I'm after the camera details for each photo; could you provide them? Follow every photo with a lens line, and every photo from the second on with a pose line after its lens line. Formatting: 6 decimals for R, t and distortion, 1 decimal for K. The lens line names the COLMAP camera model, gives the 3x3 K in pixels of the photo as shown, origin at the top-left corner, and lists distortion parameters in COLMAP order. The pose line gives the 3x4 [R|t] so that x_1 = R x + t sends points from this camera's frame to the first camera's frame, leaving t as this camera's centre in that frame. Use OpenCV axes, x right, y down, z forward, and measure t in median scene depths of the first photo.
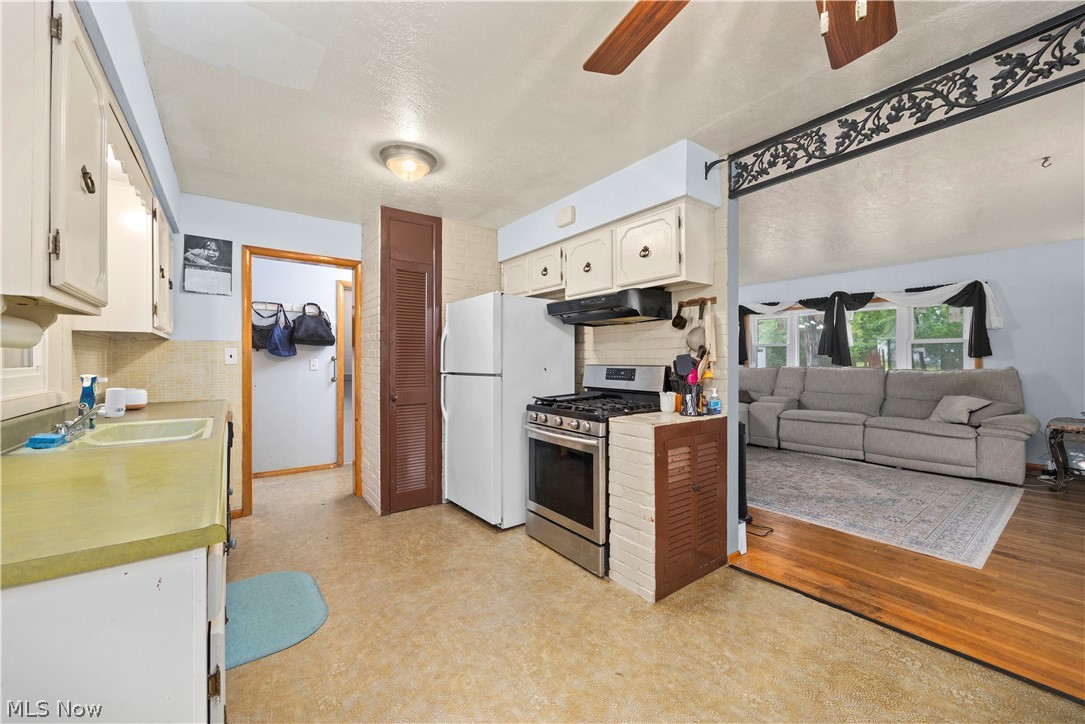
lens RADIAL K [[418.4, 0, 546.8], [0, 418.4, 358.5], [0, 0, 1]] dist [-0.002304, -0.000063]
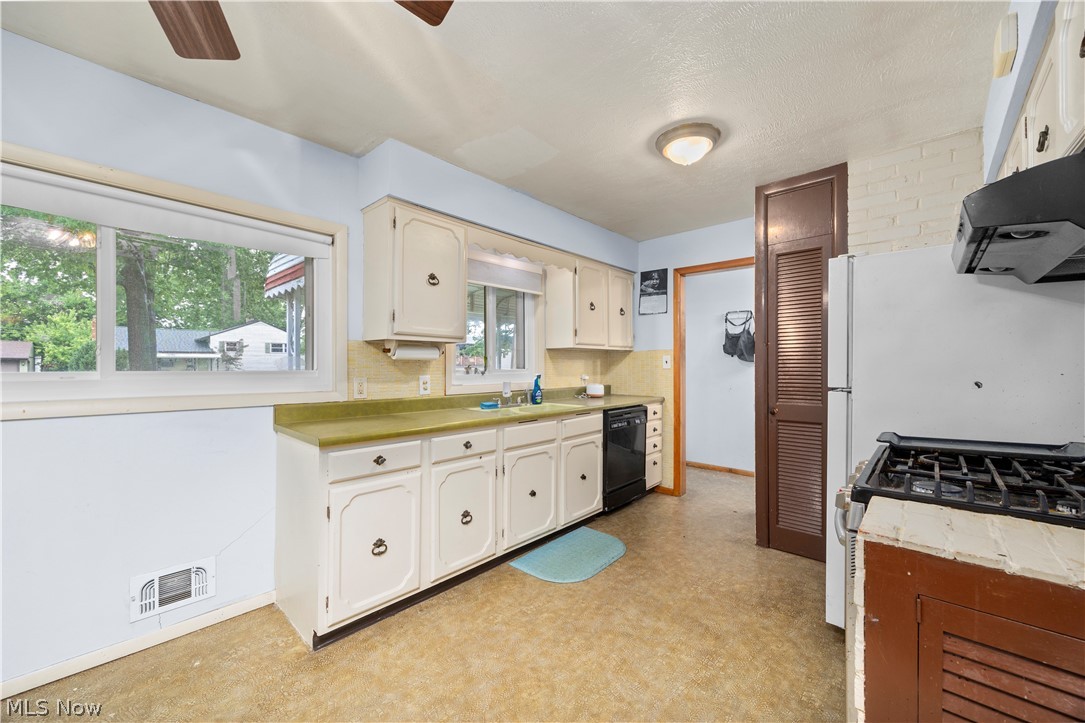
lens RADIAL K [[418.4, 0, 546.2], [0, 418.4, 365.5], [0, 0, 1]] dist [-0.002304, -0.000063]
pose [[0.183265, 0.001448, -0.983062, 0.400286], [0.004467, 0.999987, 0.002305, 0.000086], [0.983053, -0.004814, 0.183256, 0.437460]]
